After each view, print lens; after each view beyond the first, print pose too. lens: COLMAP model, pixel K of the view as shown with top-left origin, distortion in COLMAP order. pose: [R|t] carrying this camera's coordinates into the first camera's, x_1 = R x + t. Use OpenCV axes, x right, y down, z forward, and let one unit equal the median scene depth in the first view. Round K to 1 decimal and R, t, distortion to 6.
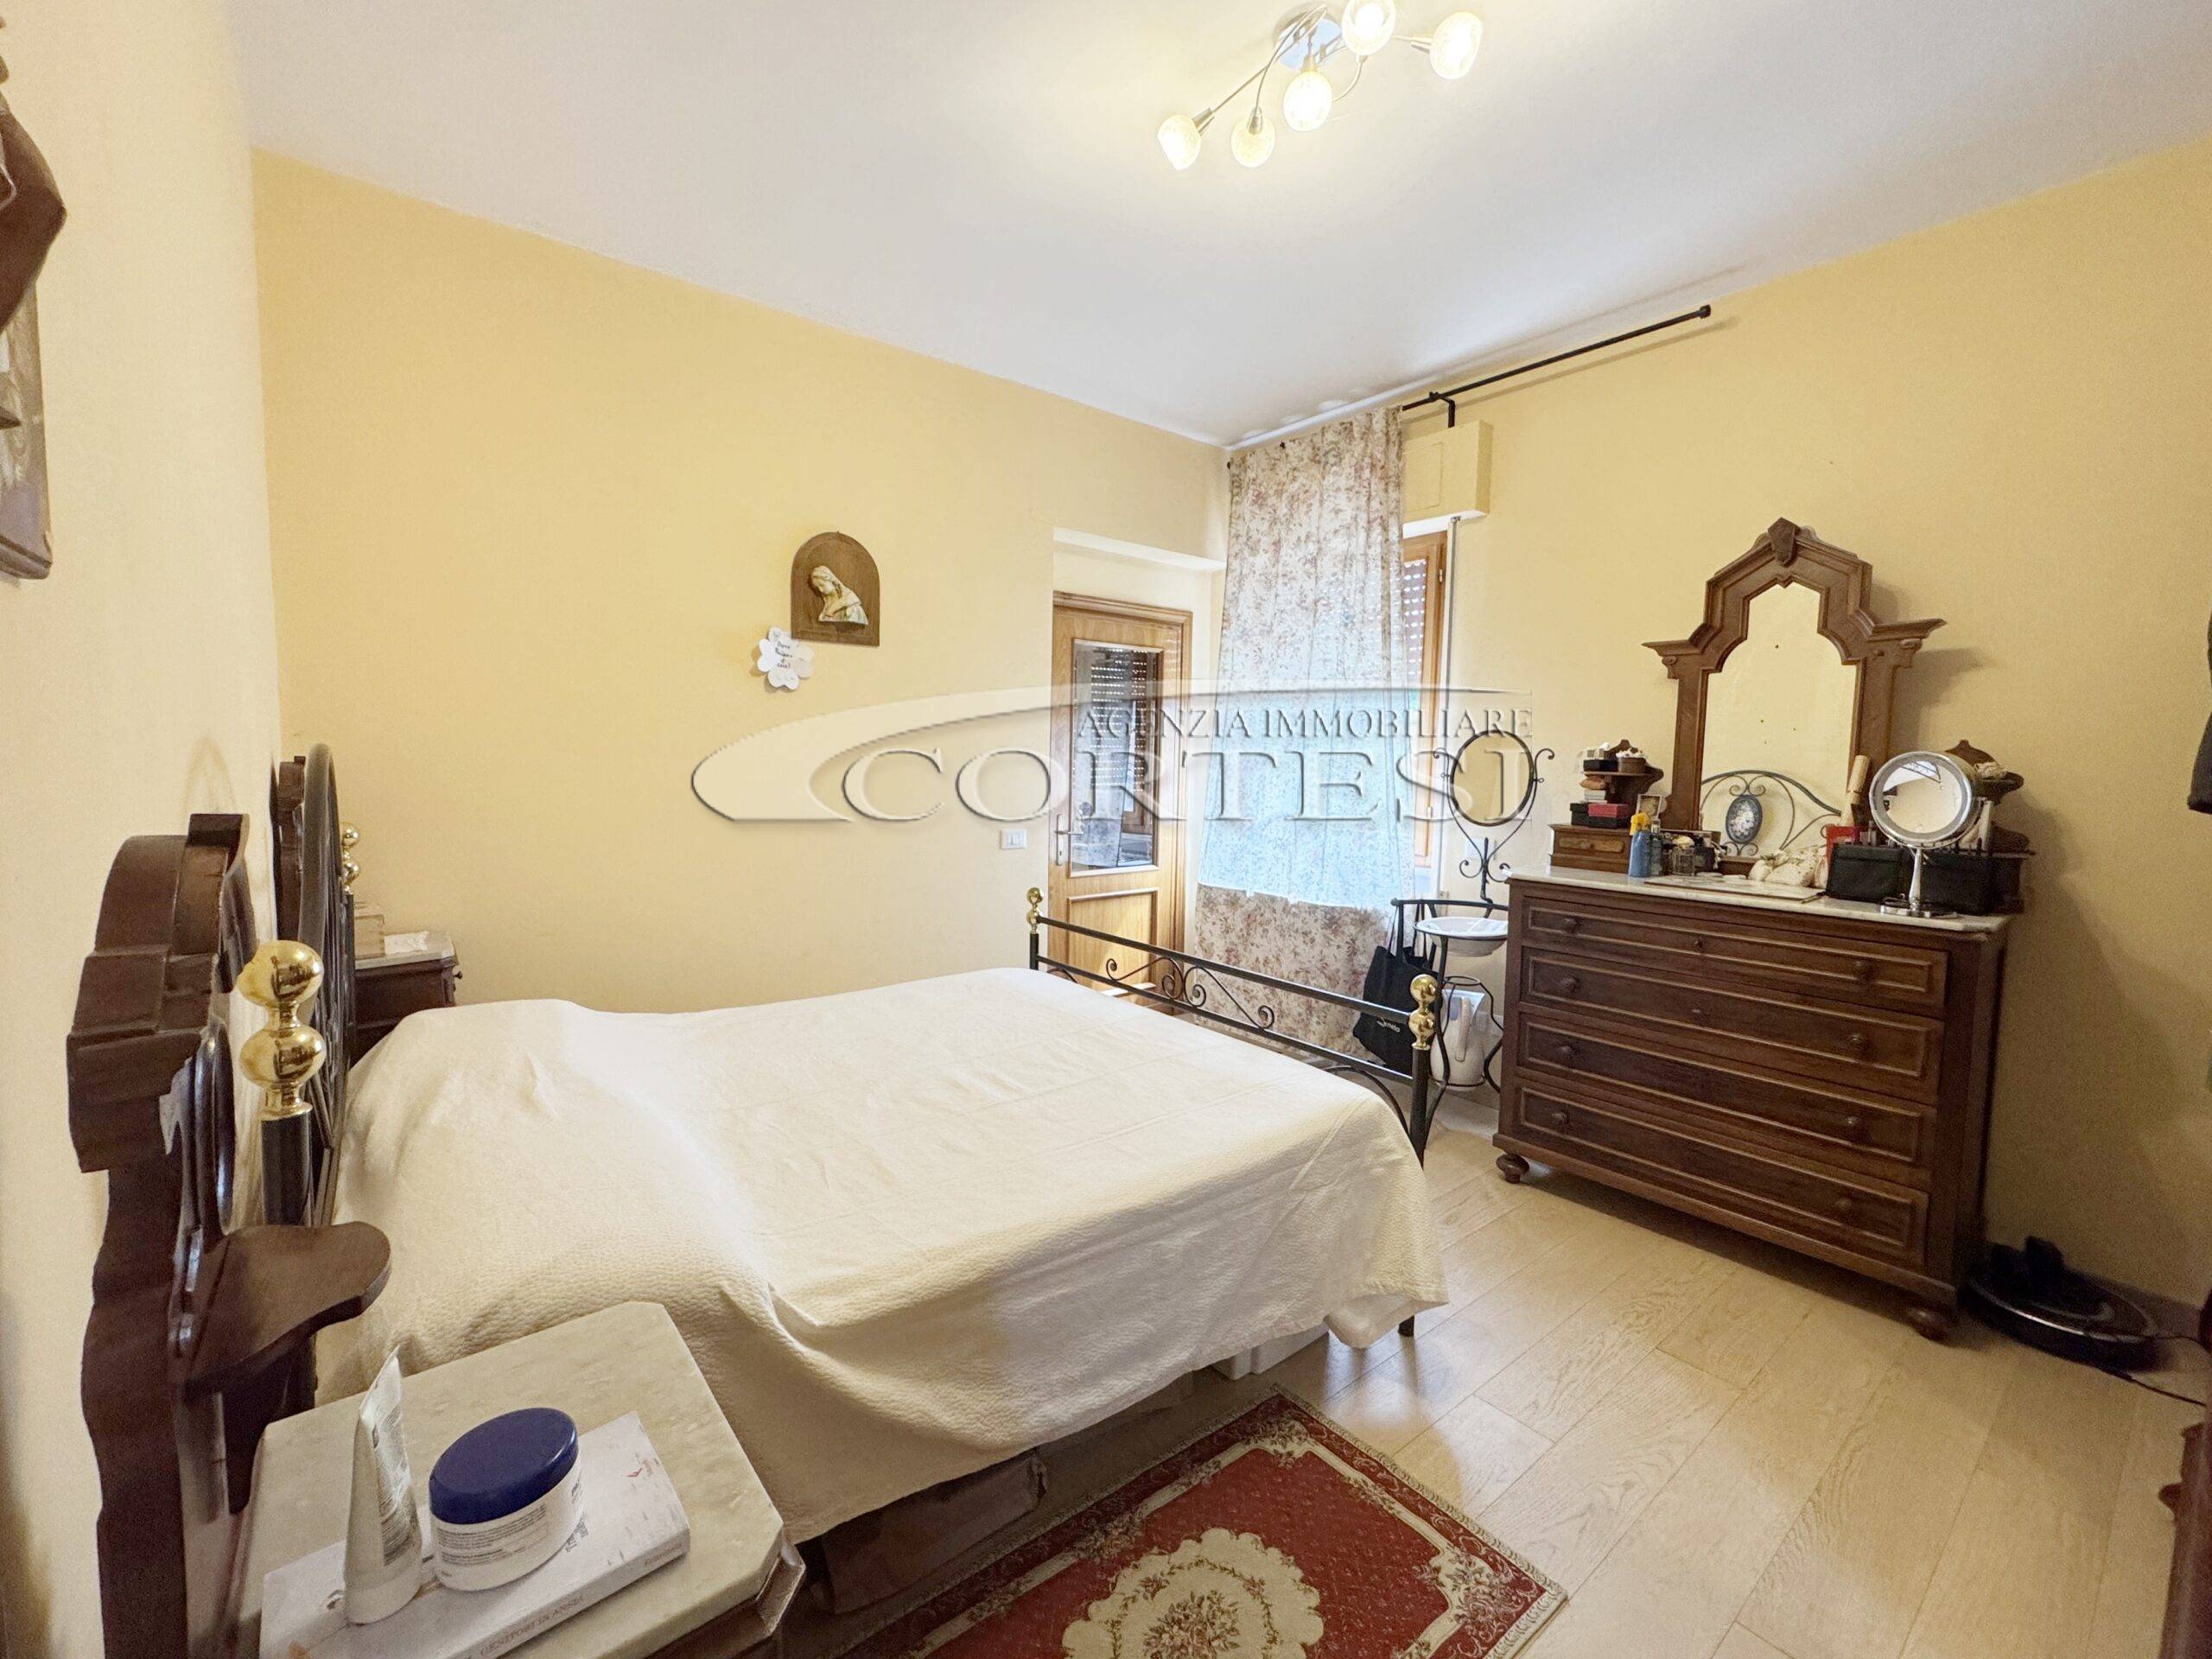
lens RADIAL K [[910.8, 0, 1105.2], [0, 910.8, 827.0], [0, 0, 1]] dist [-0.001282, 0.000135]
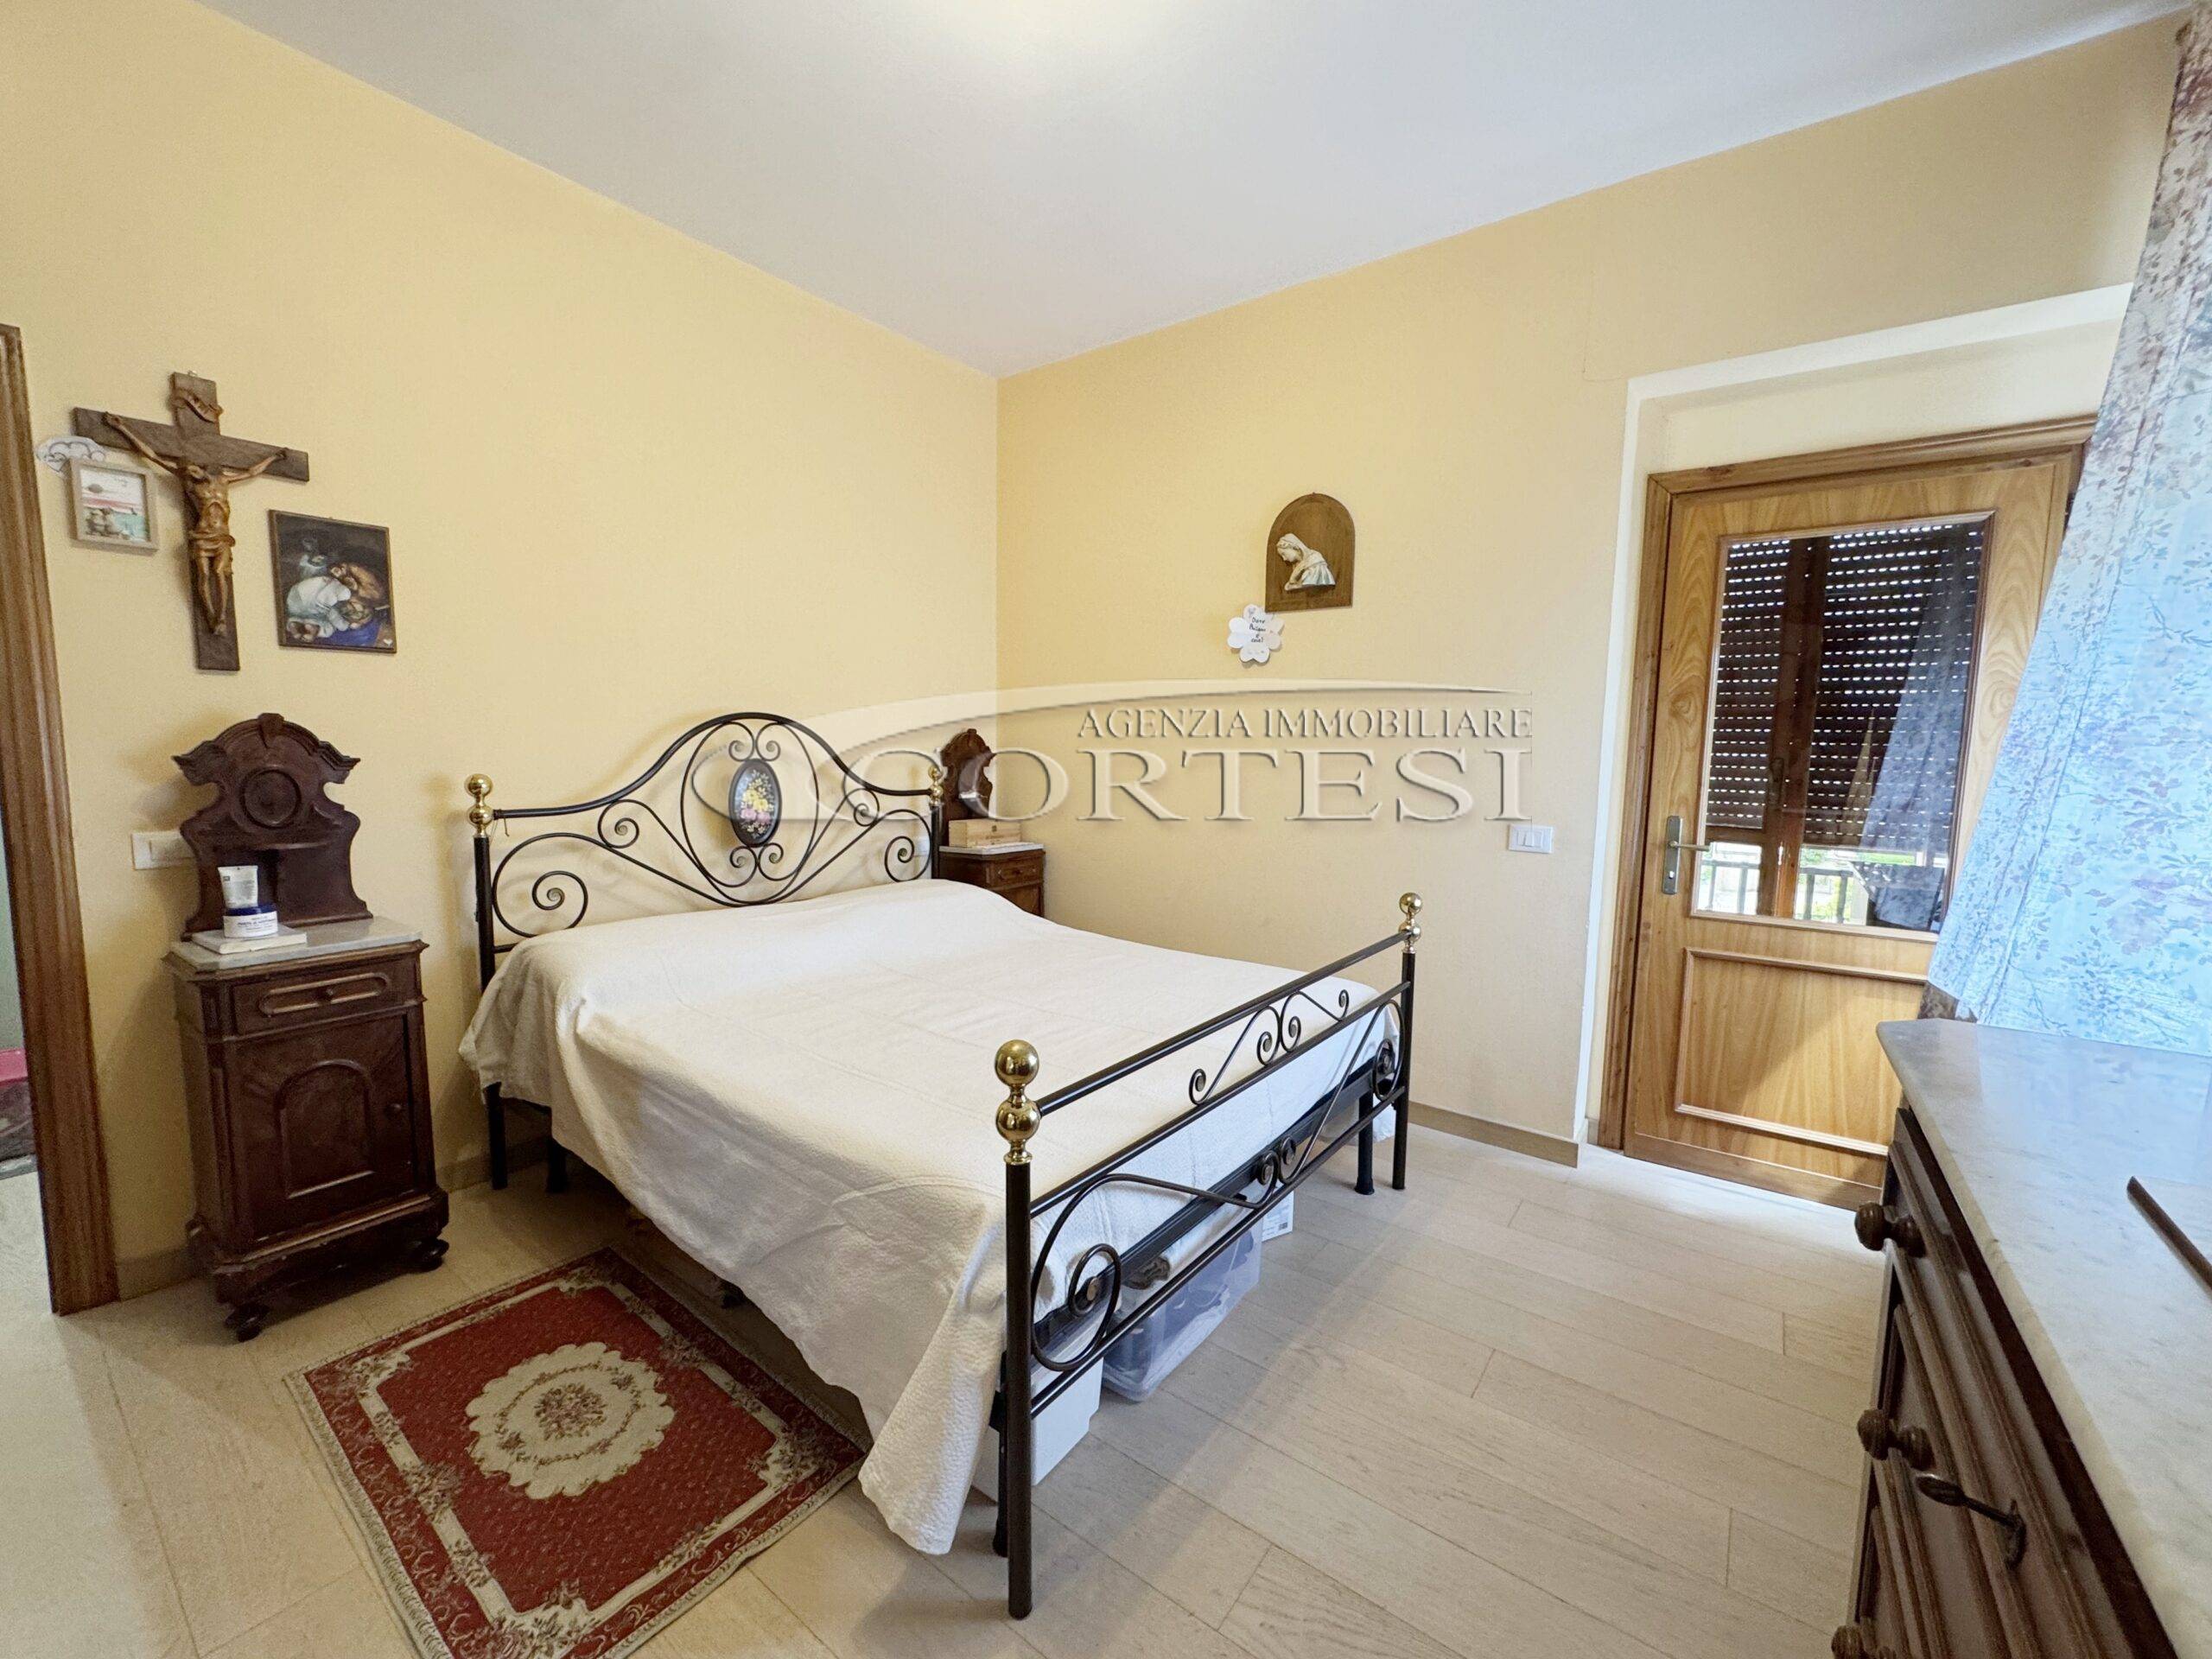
lens RADIAL K [[910.8, 0, 1105.2], [0, 910.8, 827.0], [0, 0, 1]] dist [-0.001282, 0.000135]
pose [[0.250404, 0.071571, -0.965492, 1.099668], [-0.097973, 0.994017, 0.048276, 0.000244], [0.963171, 0.082504, 0.255918, 1.051248]]
